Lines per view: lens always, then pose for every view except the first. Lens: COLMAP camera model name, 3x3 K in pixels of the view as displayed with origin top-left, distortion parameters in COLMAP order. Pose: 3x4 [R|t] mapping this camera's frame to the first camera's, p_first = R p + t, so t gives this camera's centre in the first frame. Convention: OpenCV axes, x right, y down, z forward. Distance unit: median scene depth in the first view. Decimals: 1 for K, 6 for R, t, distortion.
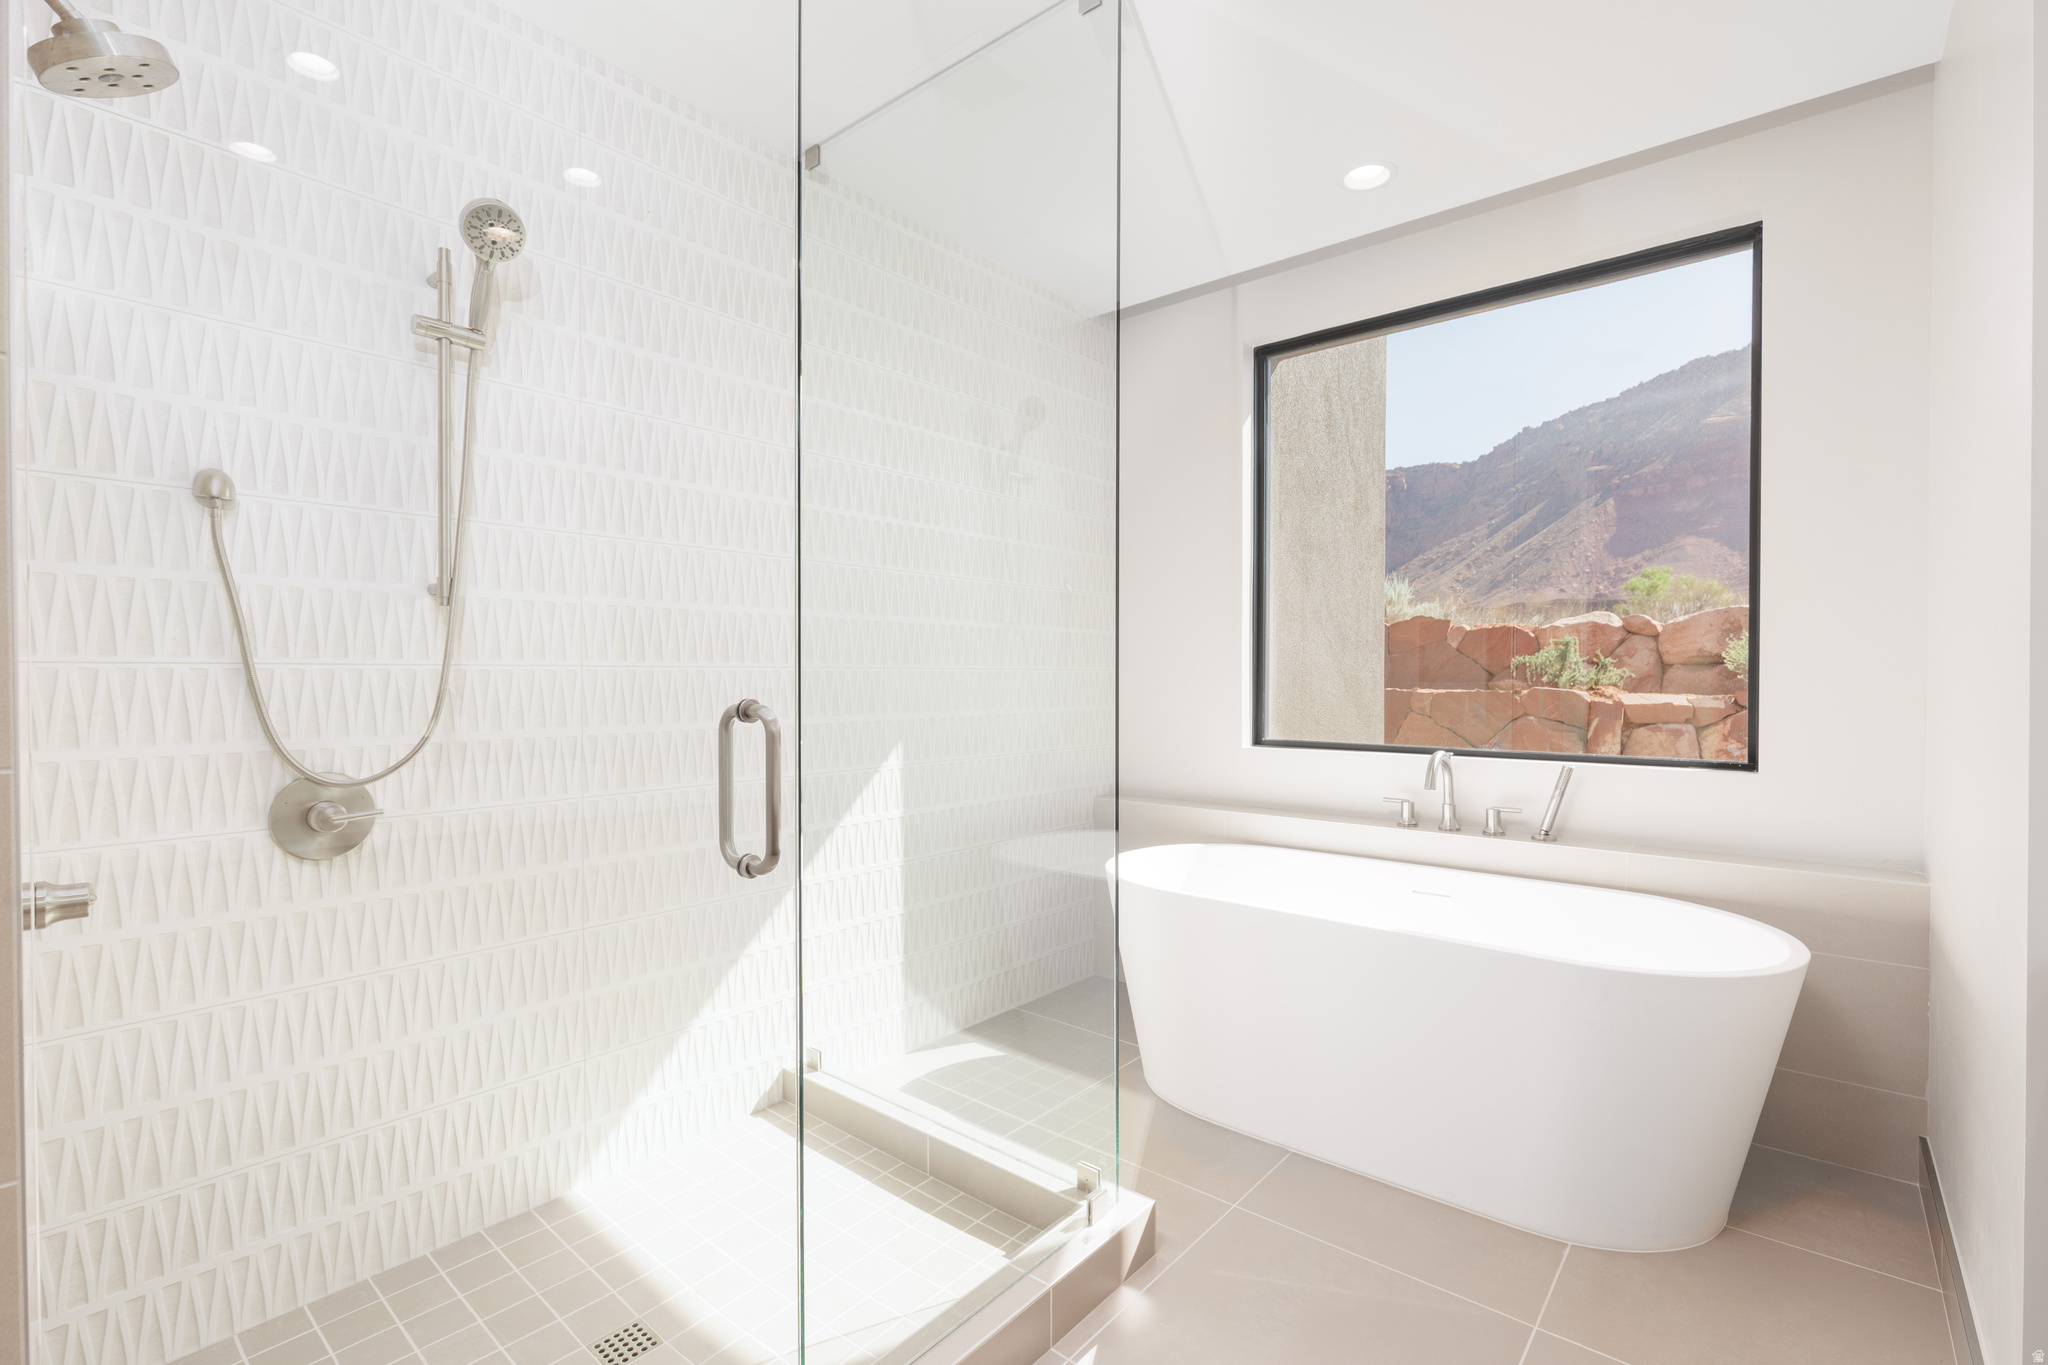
lens RADIAL K [[917.1, 0, 1026.6], [0, 917.1, 692.0], [0, 0, 1]] dist [0.001321, 0.000698]
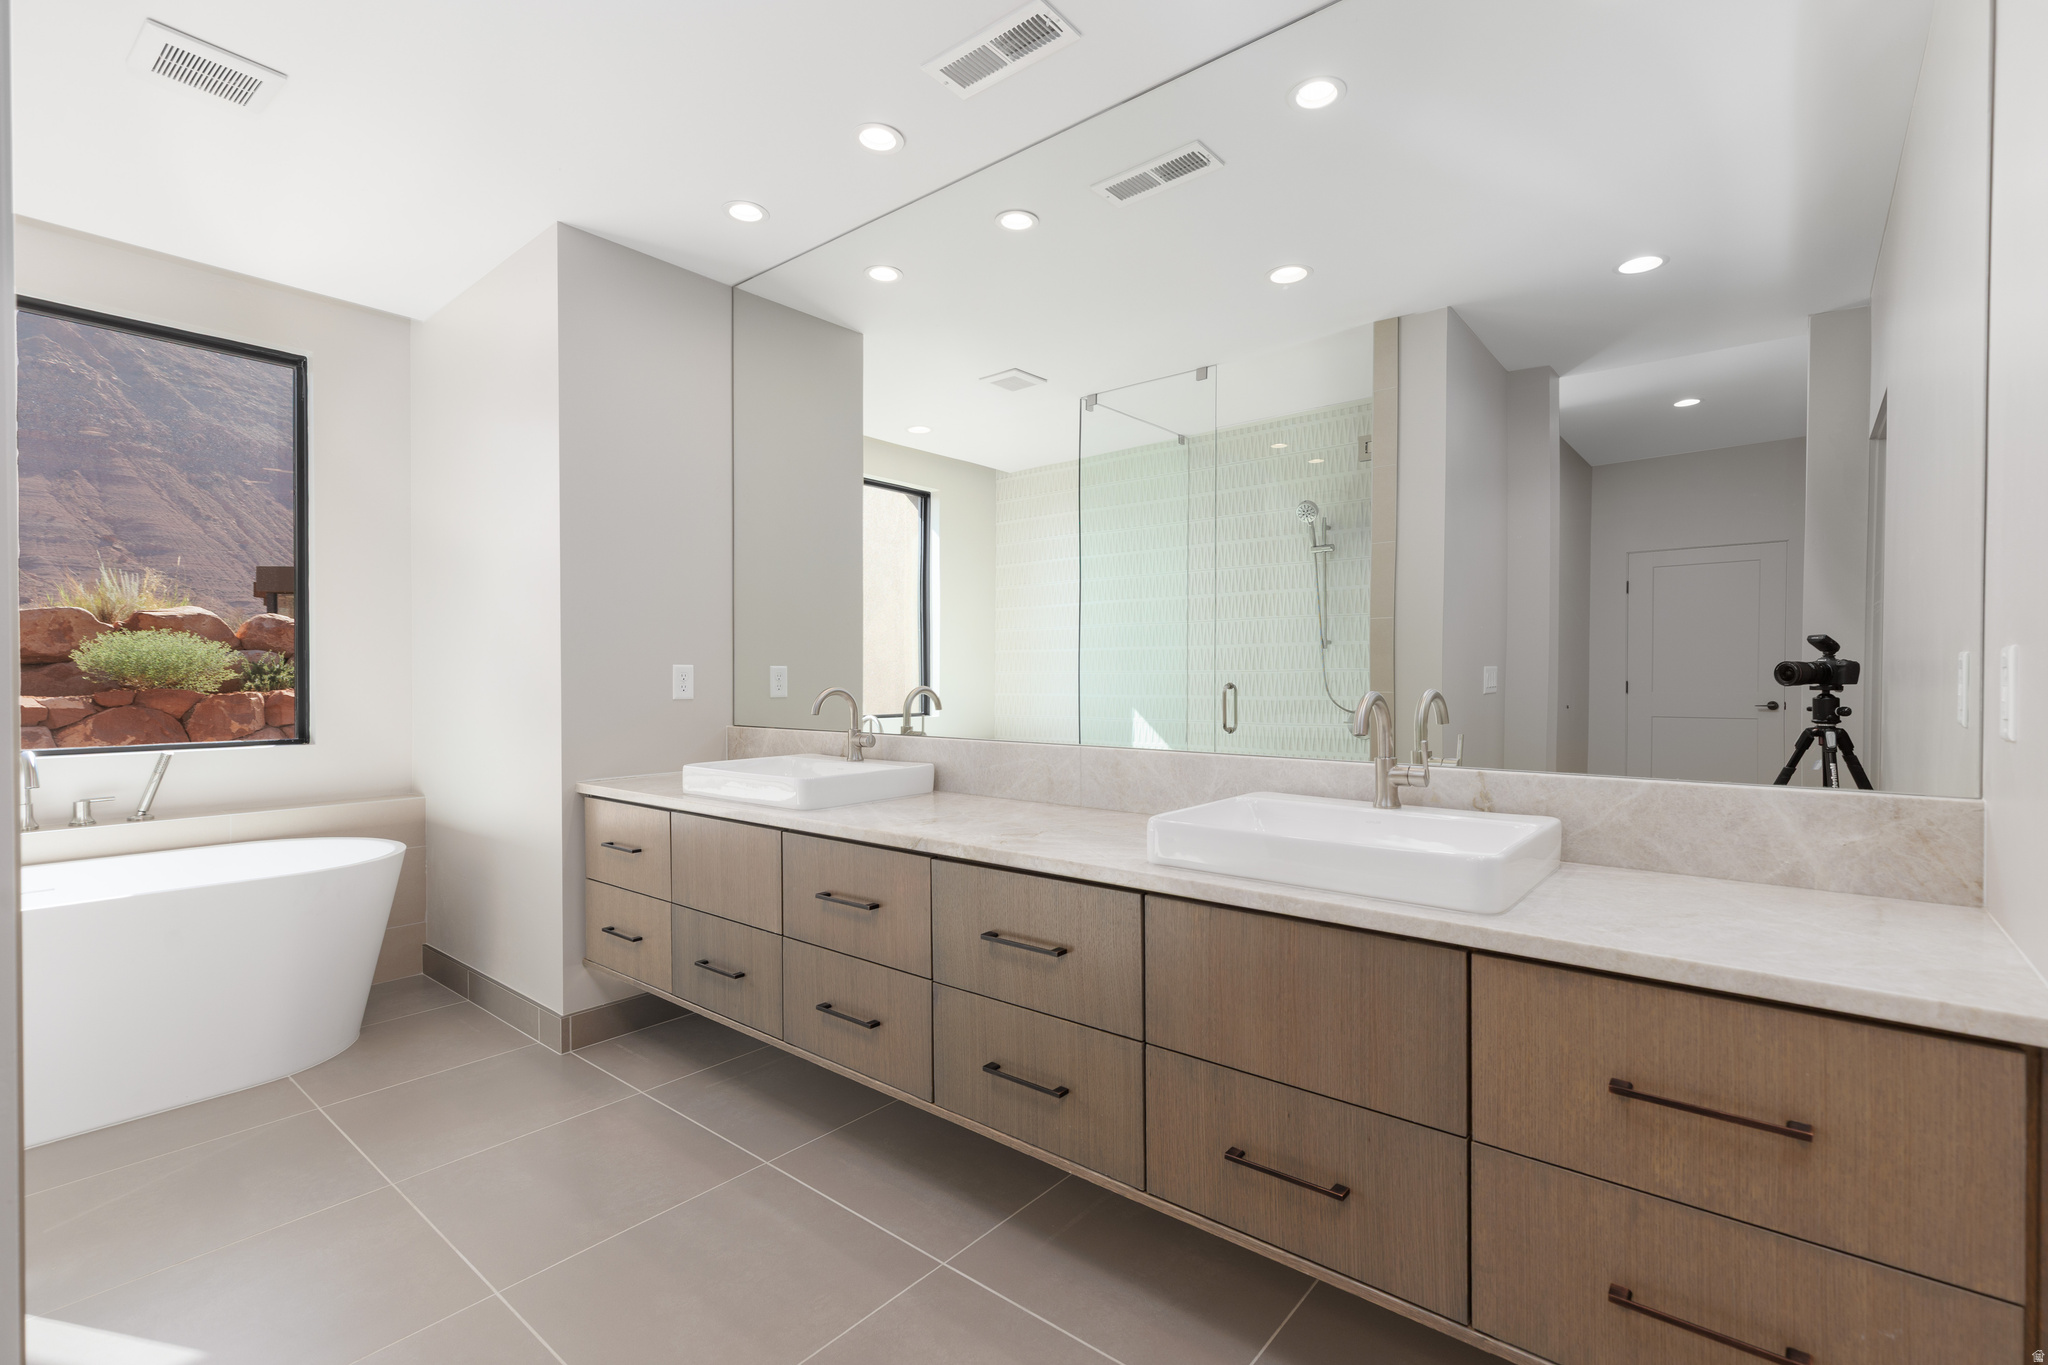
lens RADIAL K [[917.1, 0, 1028.8], [0, 917.1, 681.9], [0, 0, 1]] dist [0.001321, 0.000698]
pose [[-0.012203, -0.006537, 0.999904, -0.570242], [0.020235, 0.999772, 0.006783, 0.004575], [-0.999721, 0.020316, -0.012068, -0.087936]]
